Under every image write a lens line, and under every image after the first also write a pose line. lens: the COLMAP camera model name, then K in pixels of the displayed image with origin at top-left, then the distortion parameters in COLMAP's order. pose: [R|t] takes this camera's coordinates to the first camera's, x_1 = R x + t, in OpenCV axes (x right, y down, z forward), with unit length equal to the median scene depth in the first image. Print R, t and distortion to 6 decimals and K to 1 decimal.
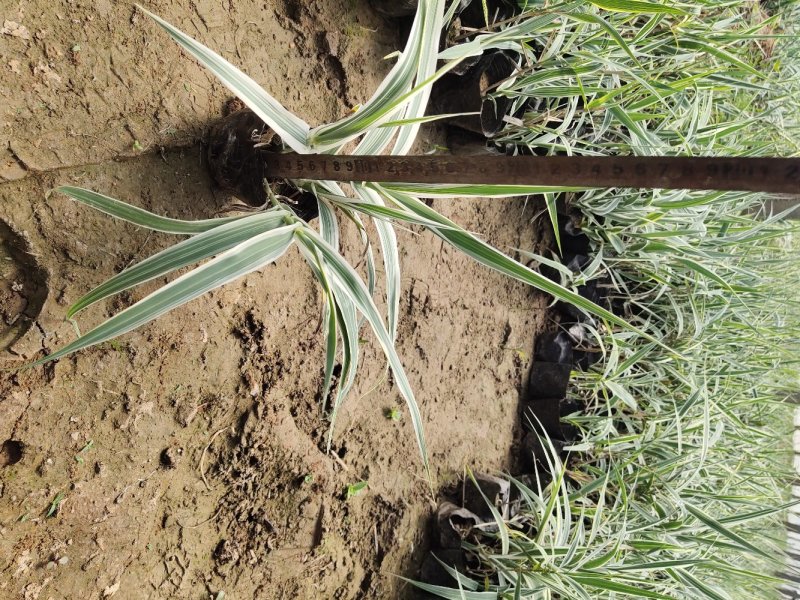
lens RADIAL K [[587.7, 0, 370.0], [0, 587.7, 319.6], [0, 0, 1]] dist [0.080396, -0.107911]
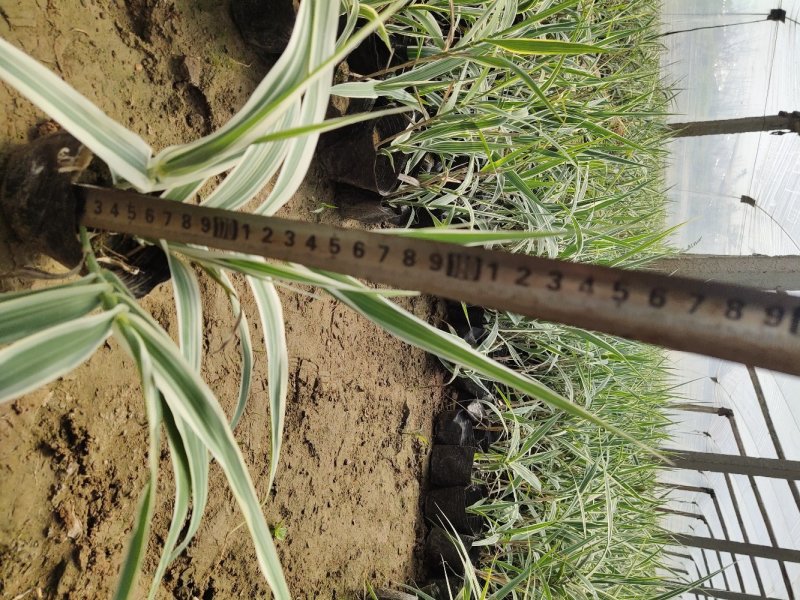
lens RADIAL K [[596.5, 0, 400.0], [0, 596.5, 300.0], [0, 0, 1]] dist [0.075173, -0.128416]
pose [[0.968221, -0.009014, 0.249935, 0.000512], [0.048745, 0.986986, -0.153239, -0.016871], [-0.245301, 0.160553, 0.956060, 0.162272]]
